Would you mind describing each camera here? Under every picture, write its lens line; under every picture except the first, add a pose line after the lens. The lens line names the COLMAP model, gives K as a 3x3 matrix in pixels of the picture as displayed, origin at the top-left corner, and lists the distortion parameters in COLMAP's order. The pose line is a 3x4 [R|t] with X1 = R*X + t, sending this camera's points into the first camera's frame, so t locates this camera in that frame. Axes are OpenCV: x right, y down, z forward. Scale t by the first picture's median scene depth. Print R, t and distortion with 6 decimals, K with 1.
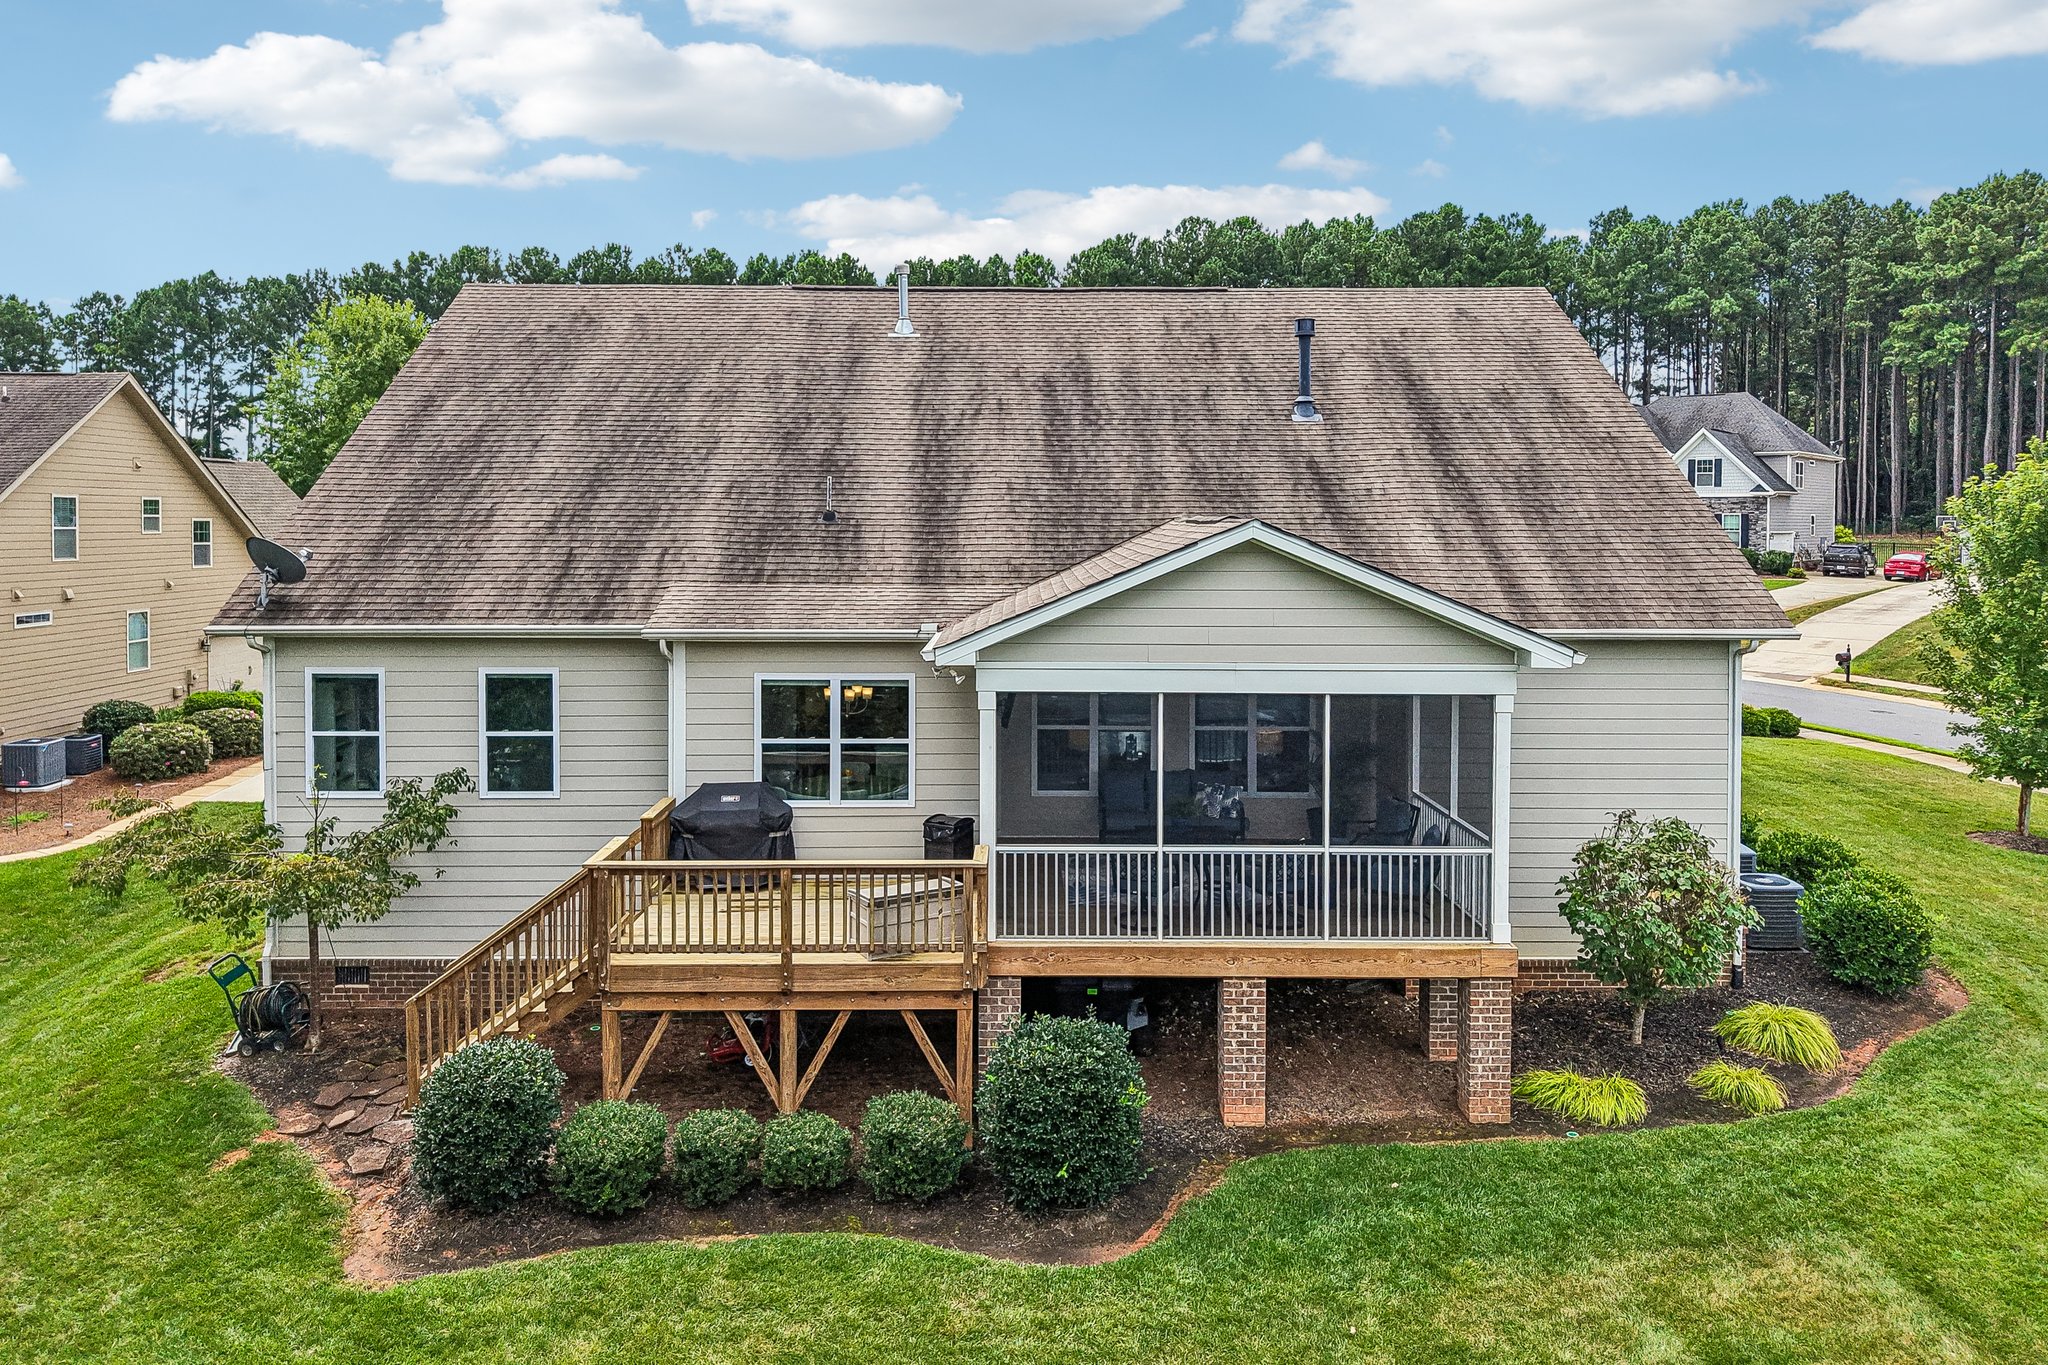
lens RADIAL K [[1417.3, 0, 1024.0], [0, 1417.3, 682.5], [0, 0, 1]] dist [0.008455, -0.007208]
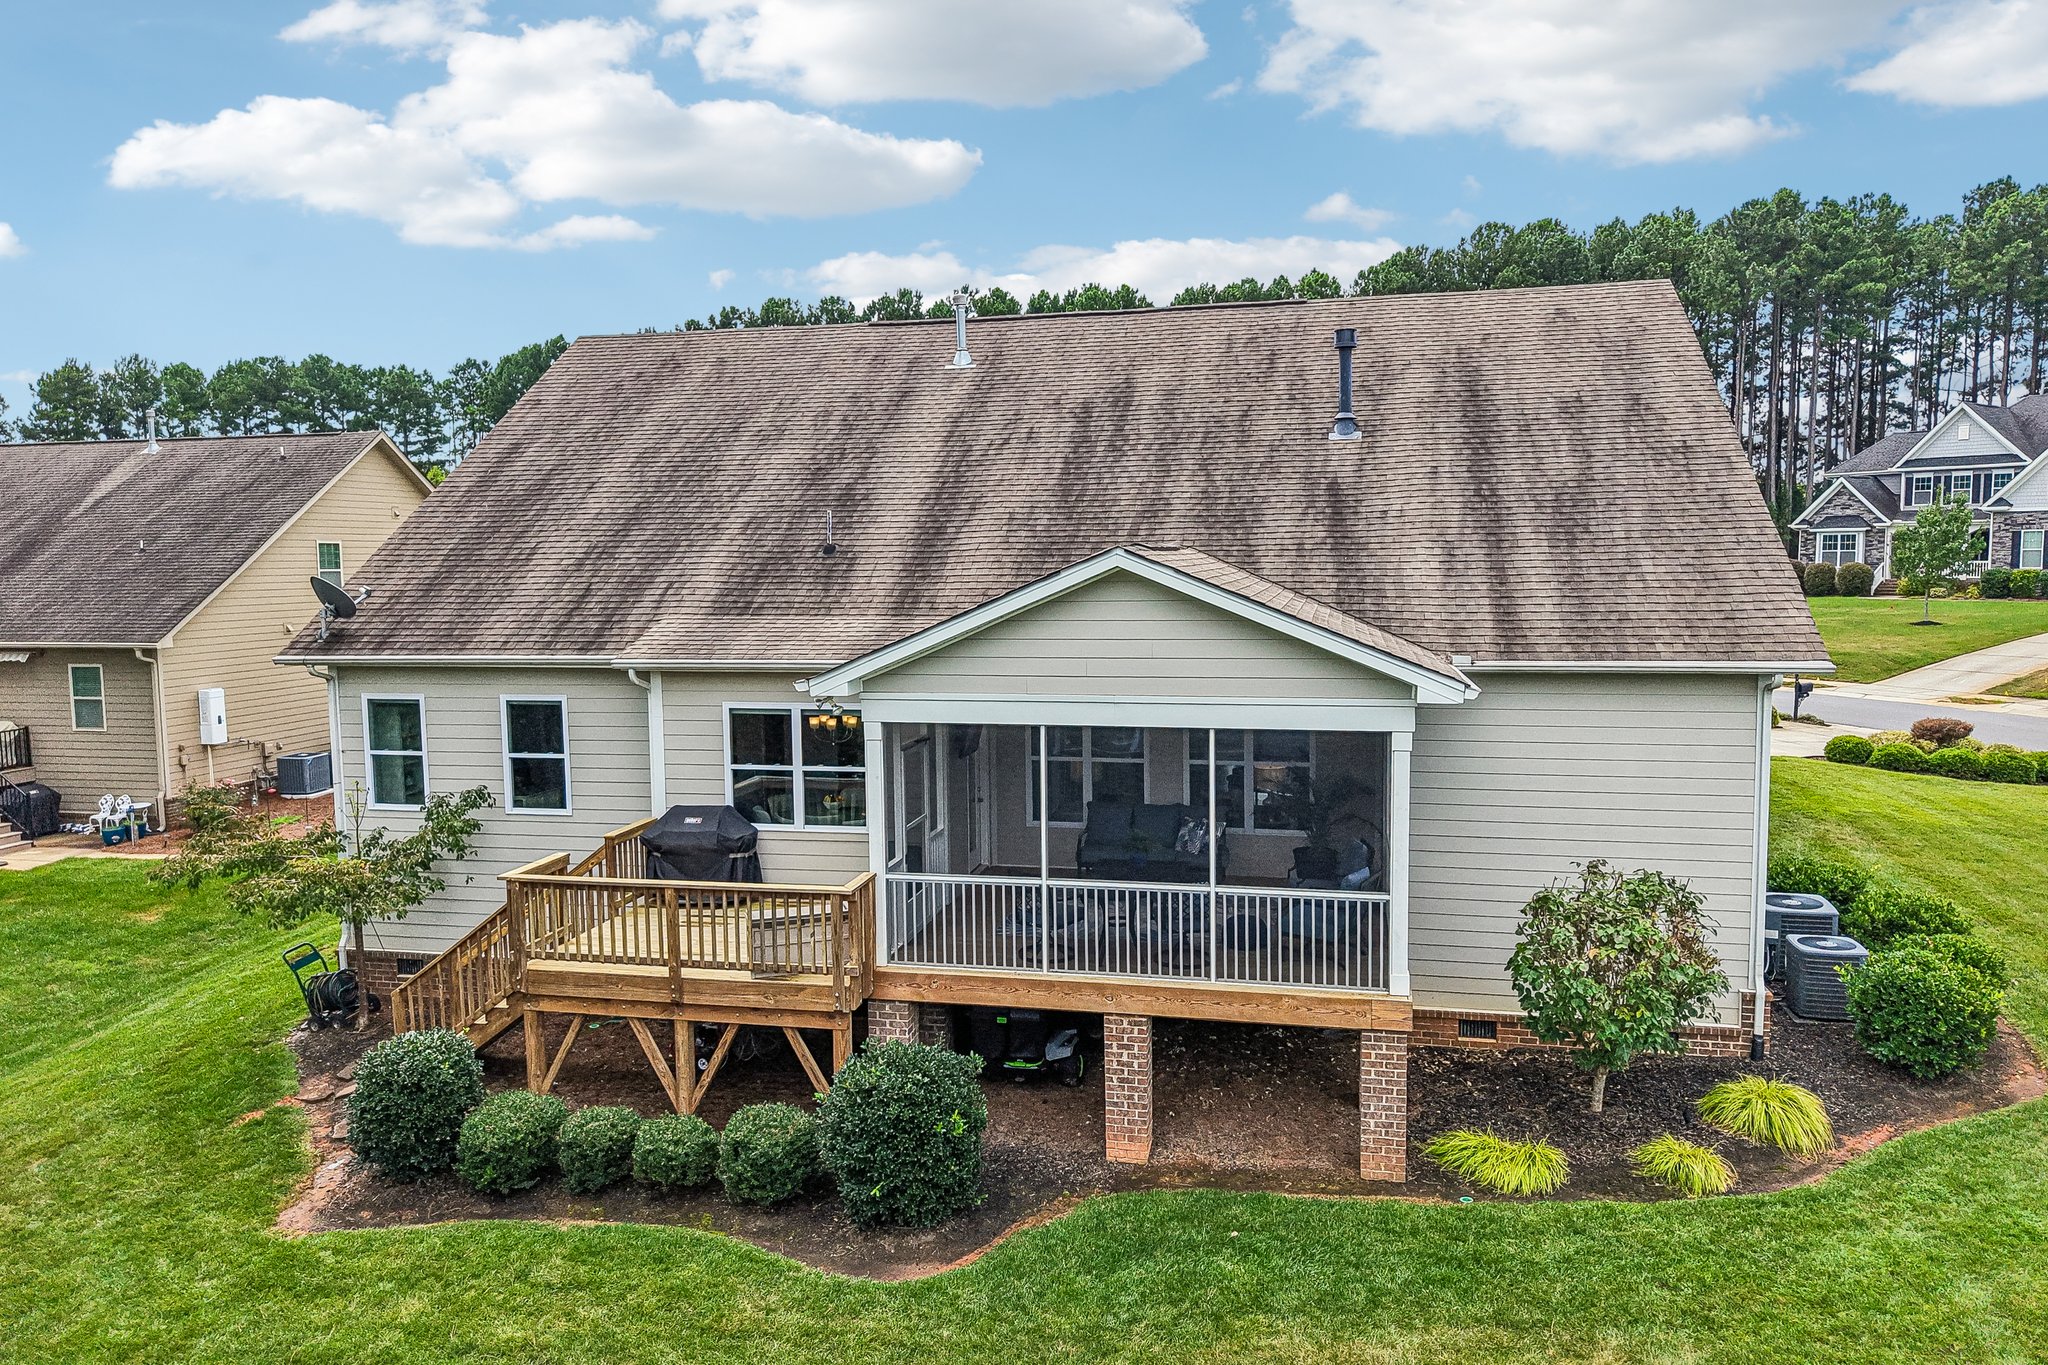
lens RADIAL K [[1381.9, 0, 1024.6], [0, 1381.9, 805.4], [0, 0, 1]] dist [0.006052, -0.001684]
pose [[0.974380, 0.025265, -0.223485, 0.259374], [-0.010145, 0.997596, 0.068547, -0.002608], [0.224680, -0.064523, 0.972294, 0.049956]]
